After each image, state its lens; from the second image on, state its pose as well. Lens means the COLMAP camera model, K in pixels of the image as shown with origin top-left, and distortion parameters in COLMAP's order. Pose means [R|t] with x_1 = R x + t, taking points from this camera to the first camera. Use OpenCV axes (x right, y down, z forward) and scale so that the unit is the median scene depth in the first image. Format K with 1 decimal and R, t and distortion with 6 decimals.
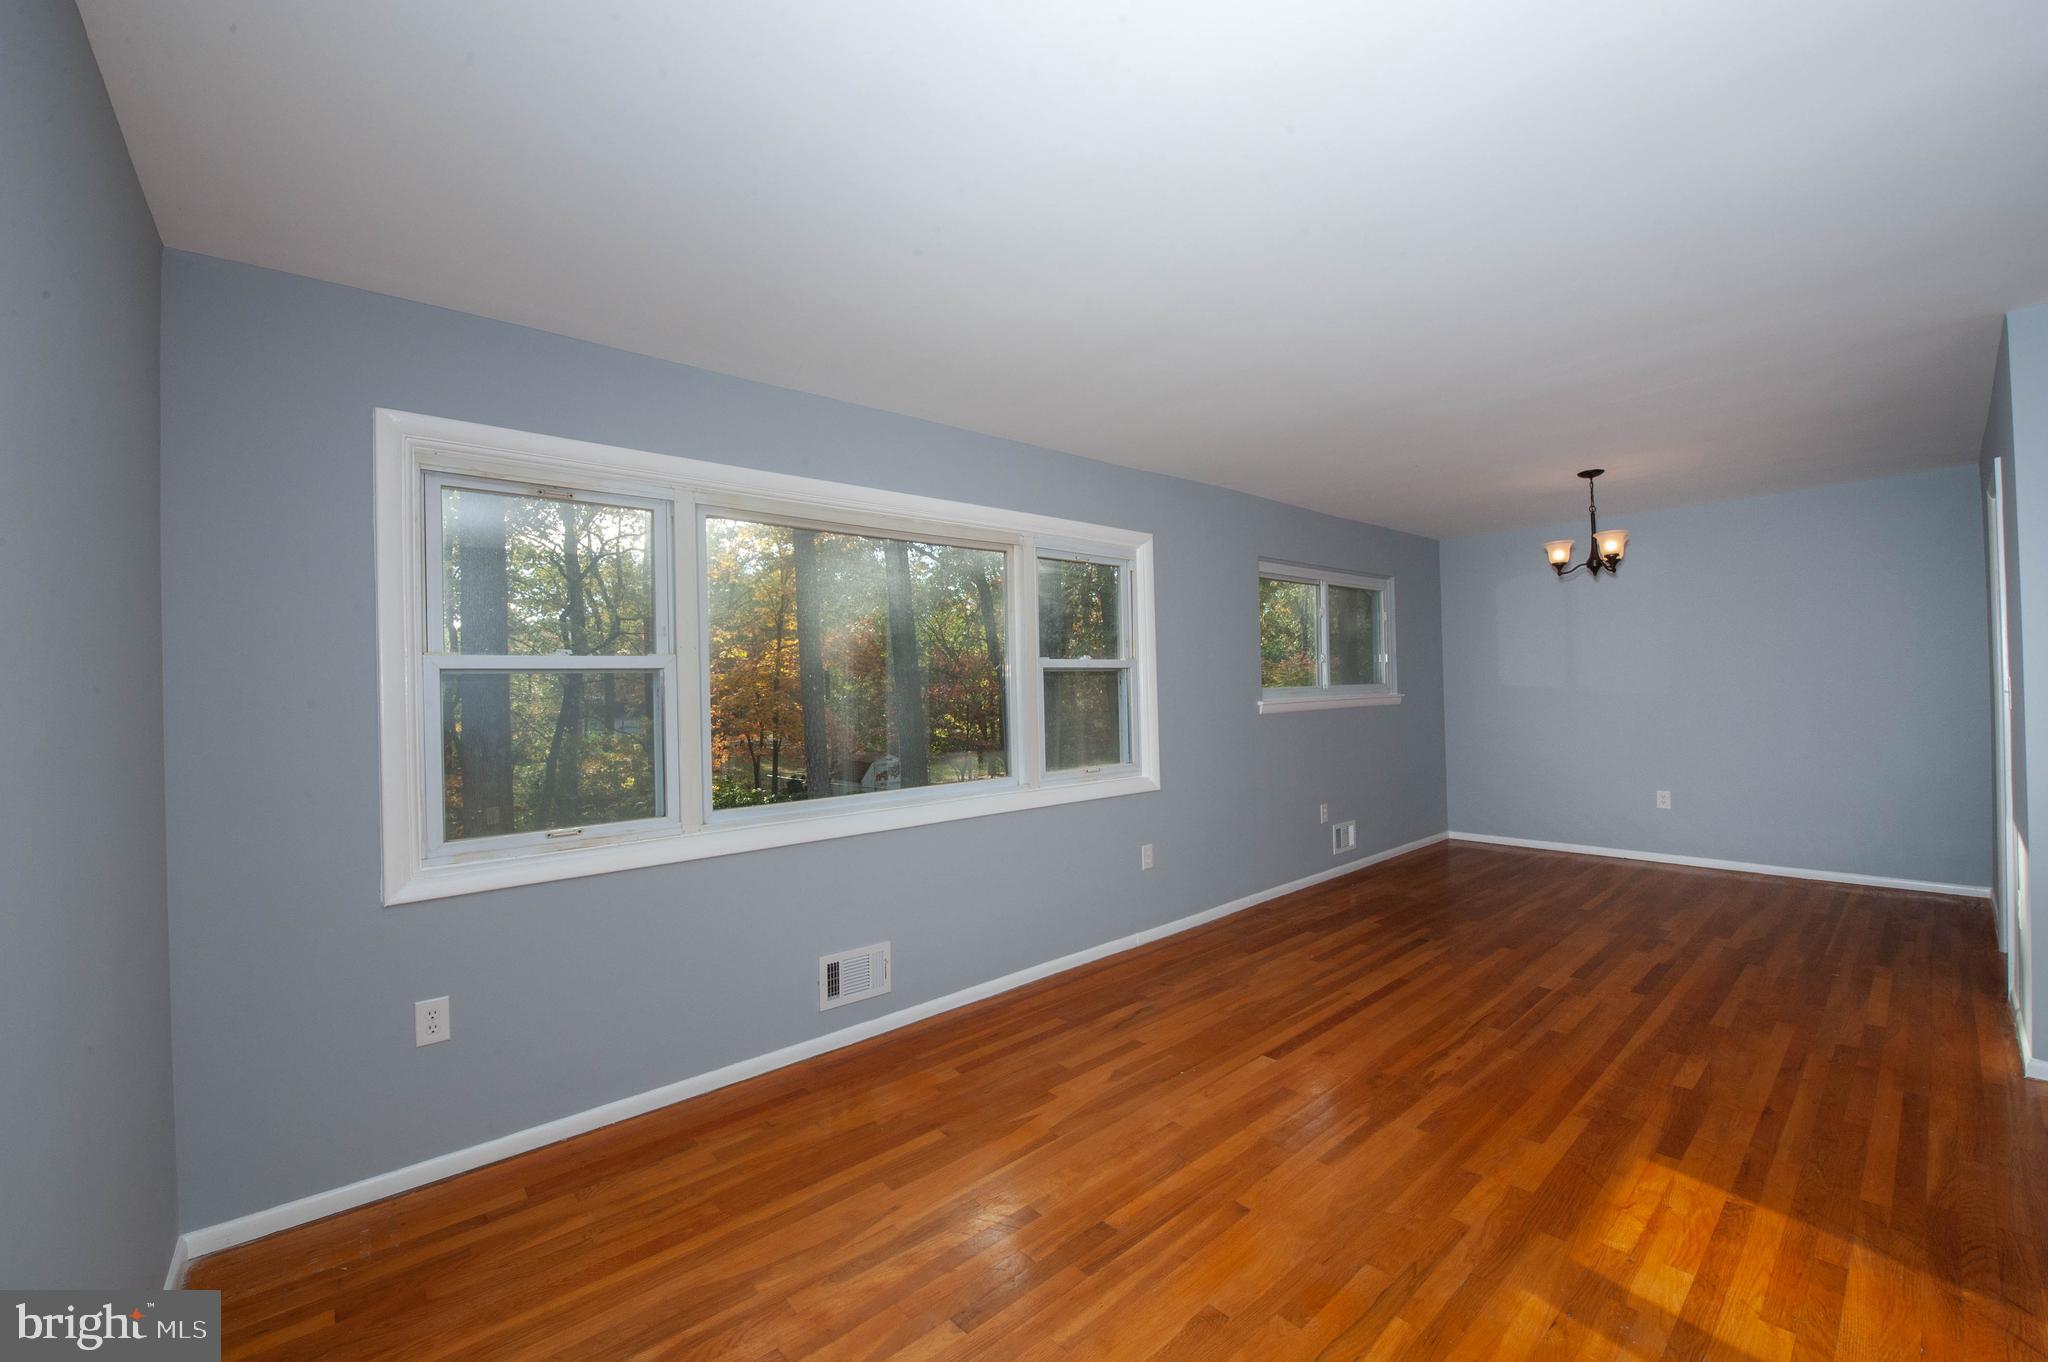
lens RADIAL K [[817.4, 0, 1023.1], [0, 817.4, 683.3], [0, 0, 1]] dist [-0.009605, -0.000232]
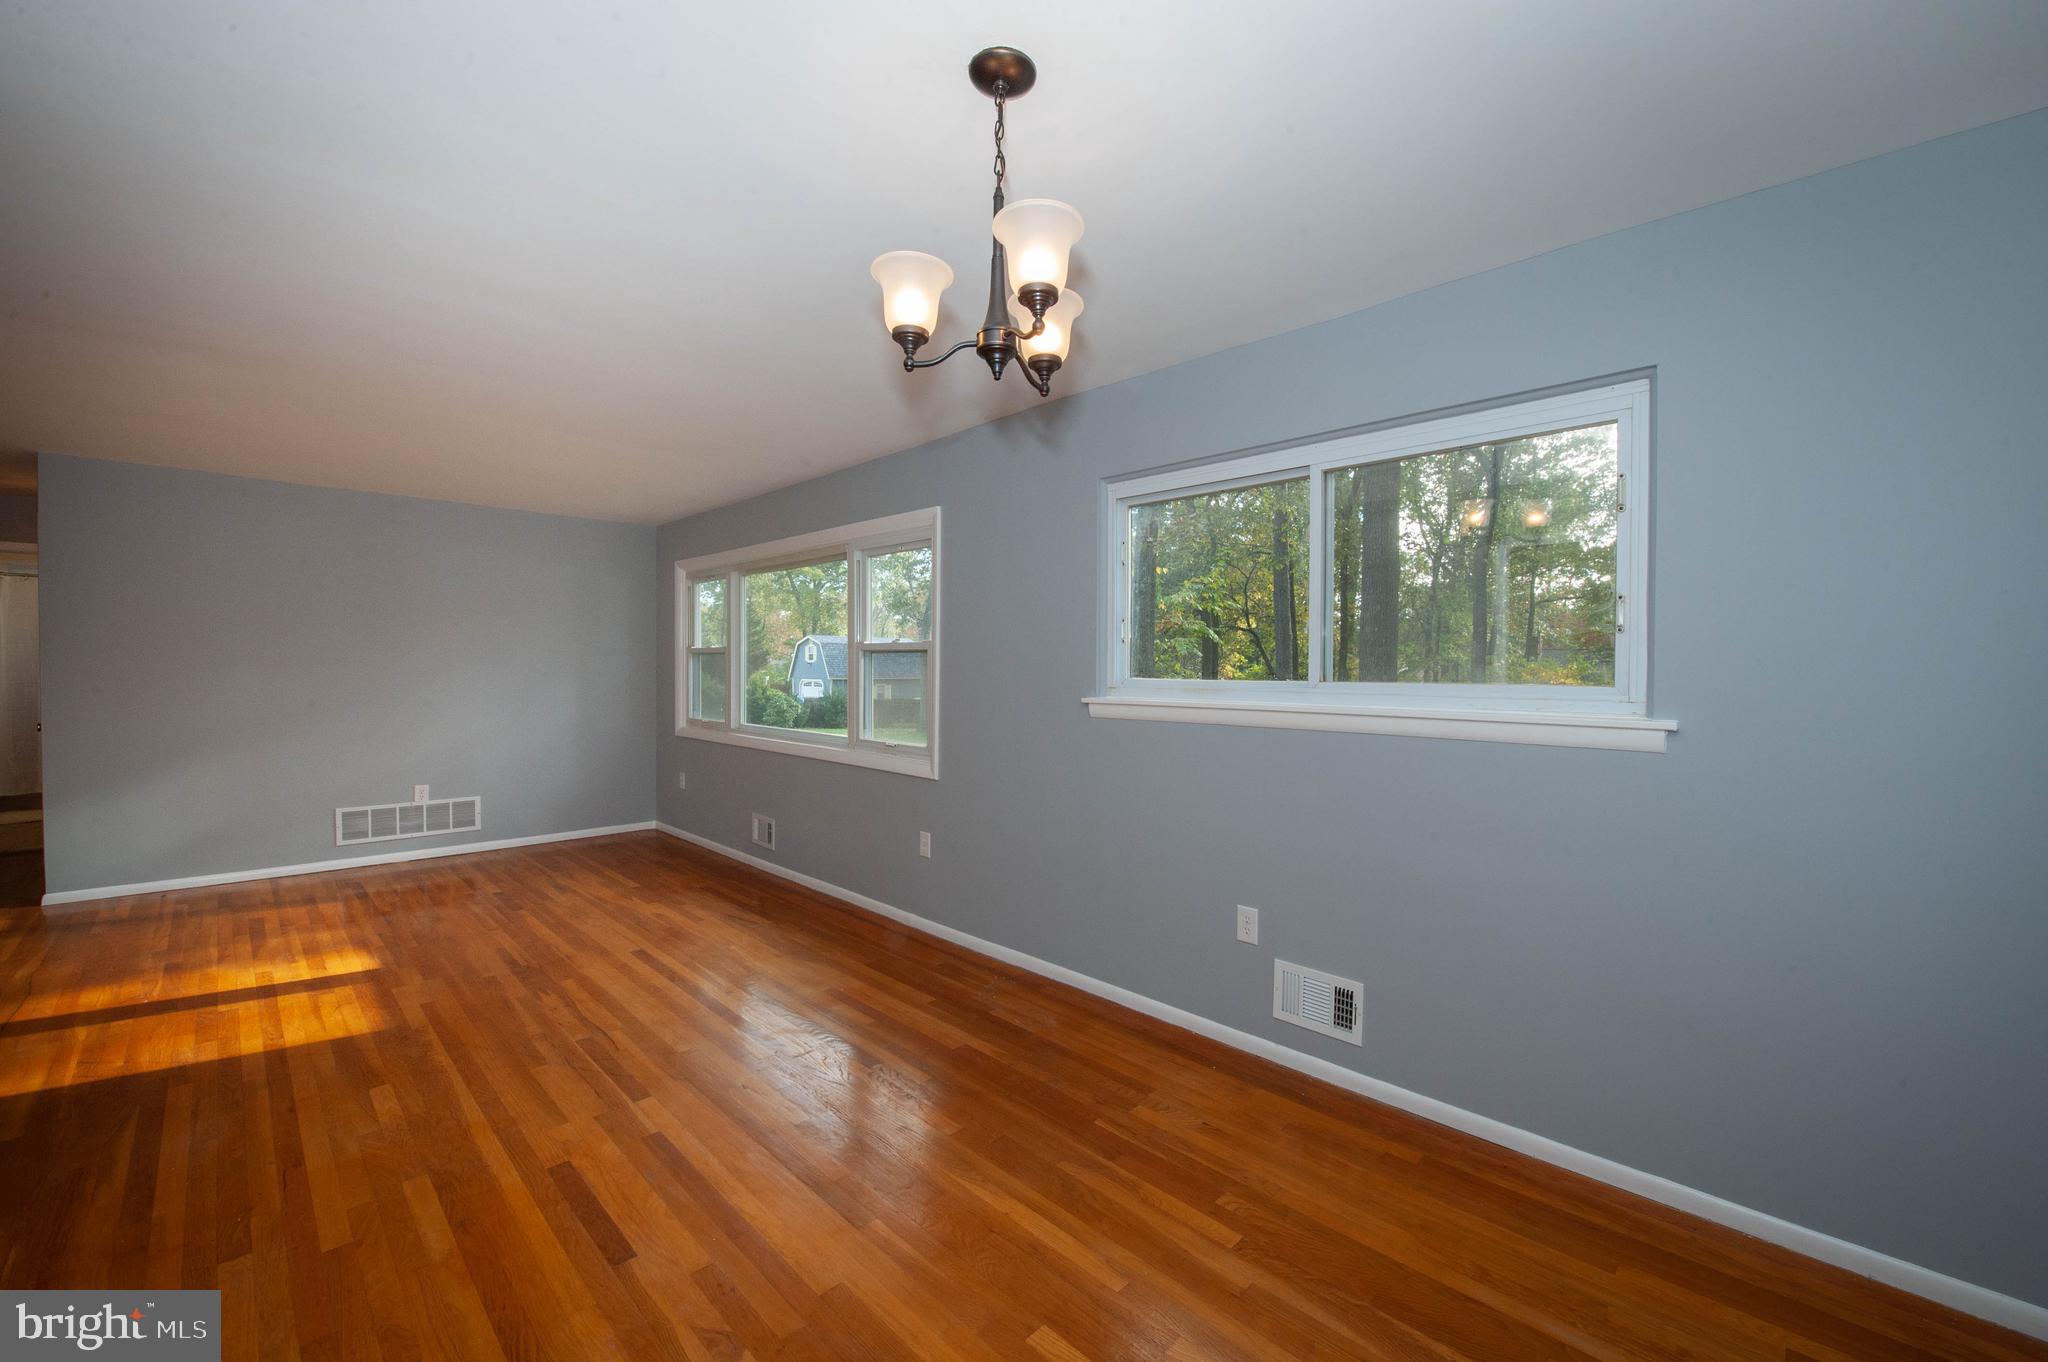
lens RADIAL K [[817.4, 0, 1034.9], [0, 817.4, 669.2], [0, 0, 1]] dist [-0.009605, -0.000232]
pose [[0.062604, 0.025197, -0.997720, 1.591338], [0.001863, 0.999677, 0.025364, -0.031087], [0.998037, -0.003446, 0.062537, 1.505601]]
